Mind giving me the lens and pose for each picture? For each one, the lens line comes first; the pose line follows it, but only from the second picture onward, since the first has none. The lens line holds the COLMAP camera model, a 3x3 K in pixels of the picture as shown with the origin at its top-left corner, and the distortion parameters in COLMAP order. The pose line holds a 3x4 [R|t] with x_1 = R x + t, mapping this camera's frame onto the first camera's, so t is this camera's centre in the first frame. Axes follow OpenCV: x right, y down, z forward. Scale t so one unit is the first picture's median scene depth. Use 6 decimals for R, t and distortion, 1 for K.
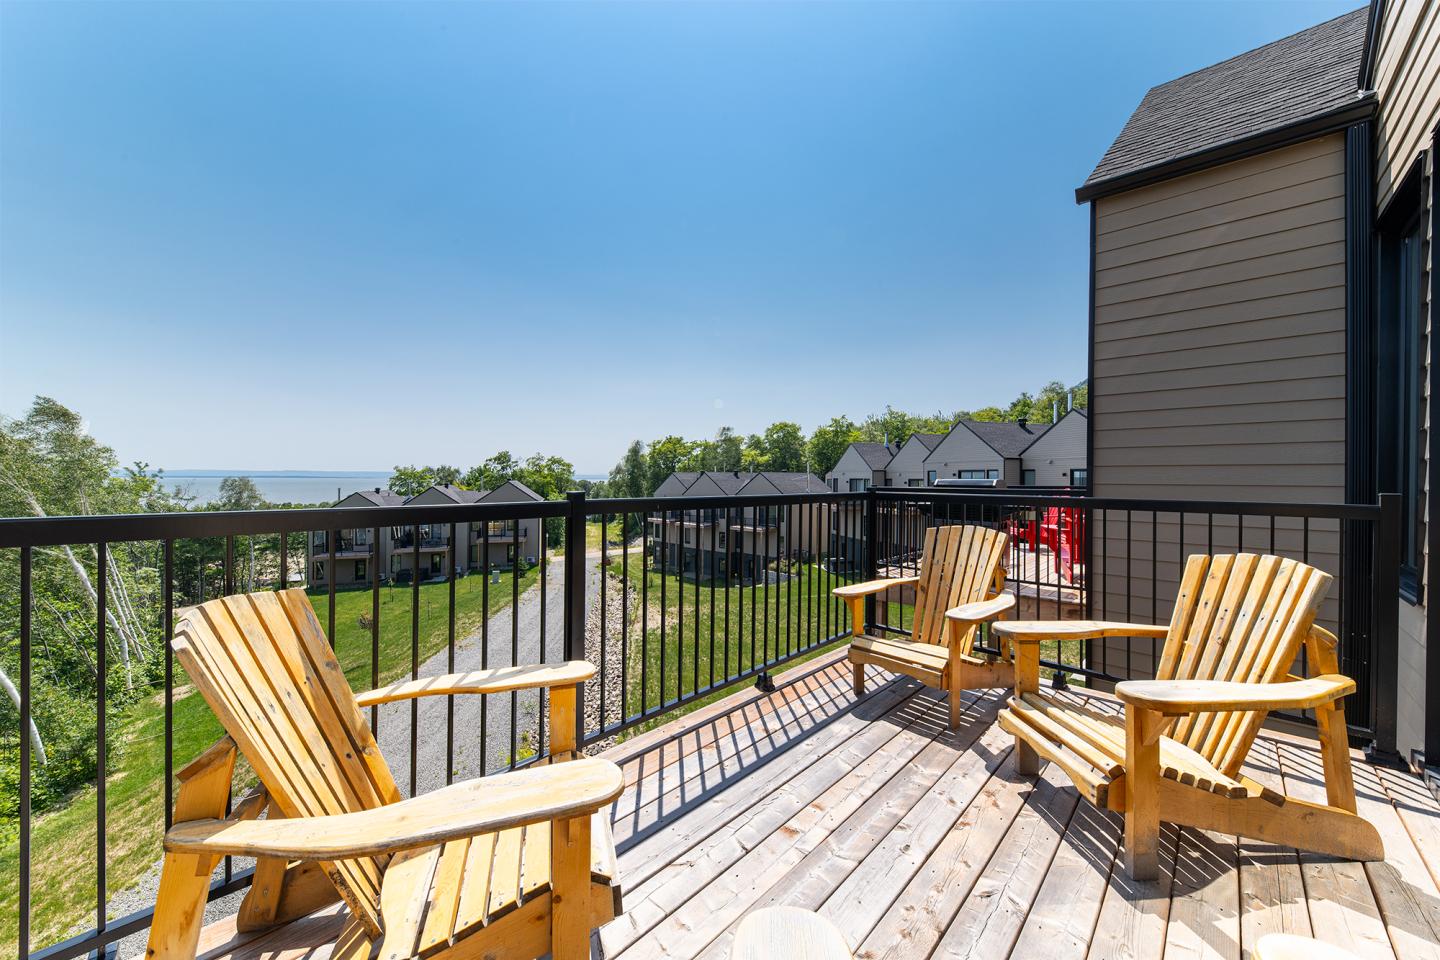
lens RADIAL K [[557.5, 0, 723.1], [0, 557.5, 479.7], [0, 0, 1]] dist [-0.008096, -0.000260]
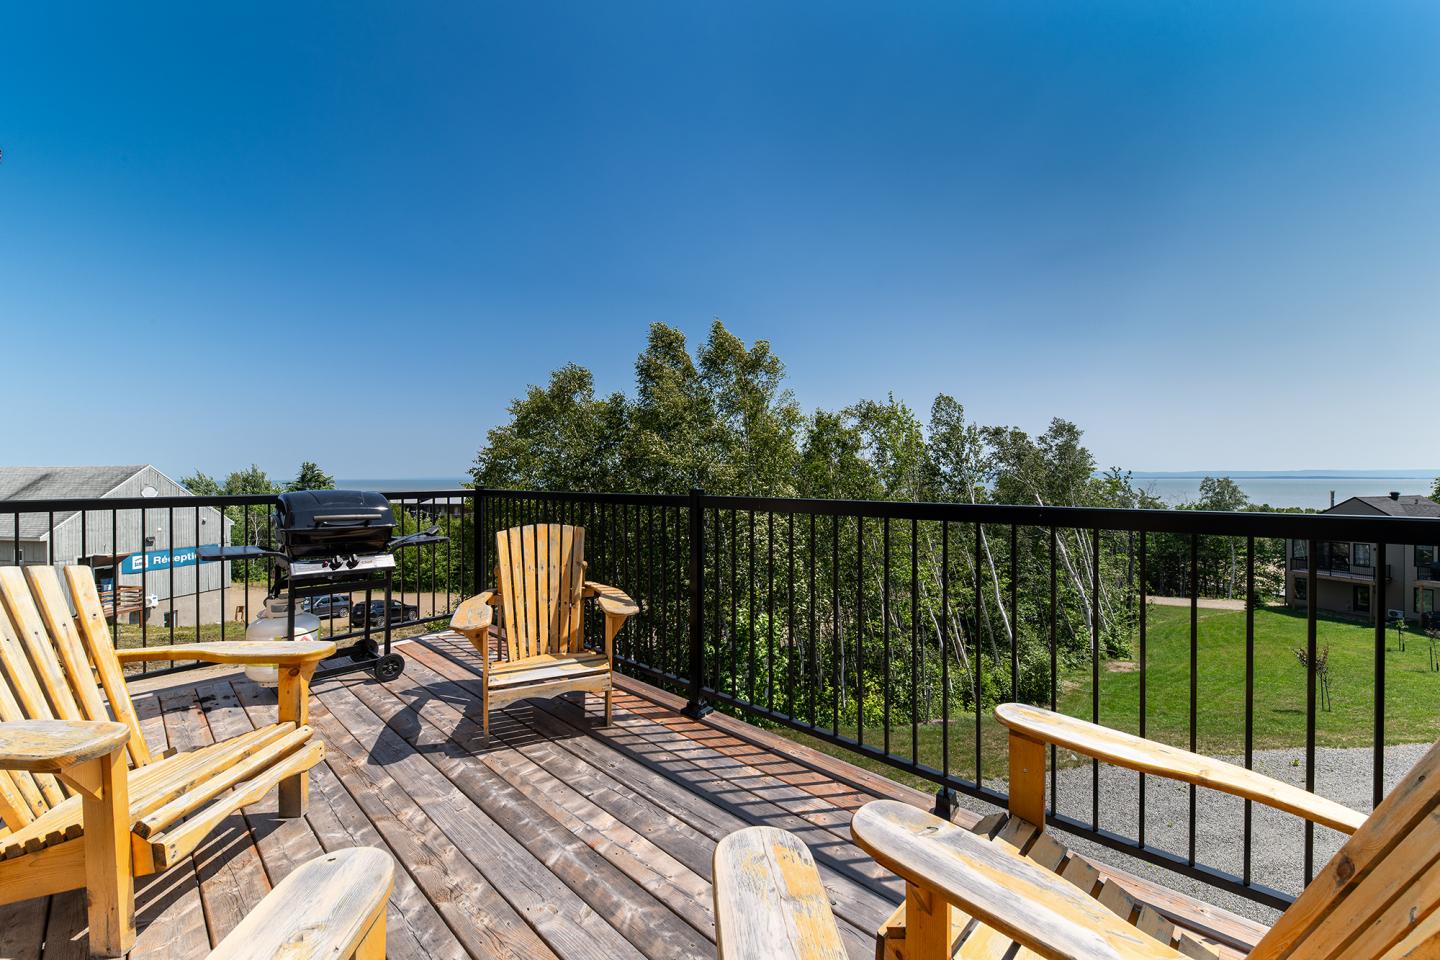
lens RADIAL K [[557.5, 0, 723.4], [0, 557.5, 477.8], [0, 0, 1]] dist [-0.008096, -0.000260]
pose [[-0.011806, 0.001238, -0.999930, 0.125565], [-0.003088, 0.999994, 0.001275, -0.003202], [0.999926, 0.003103, -0.011802, 0.129493]]
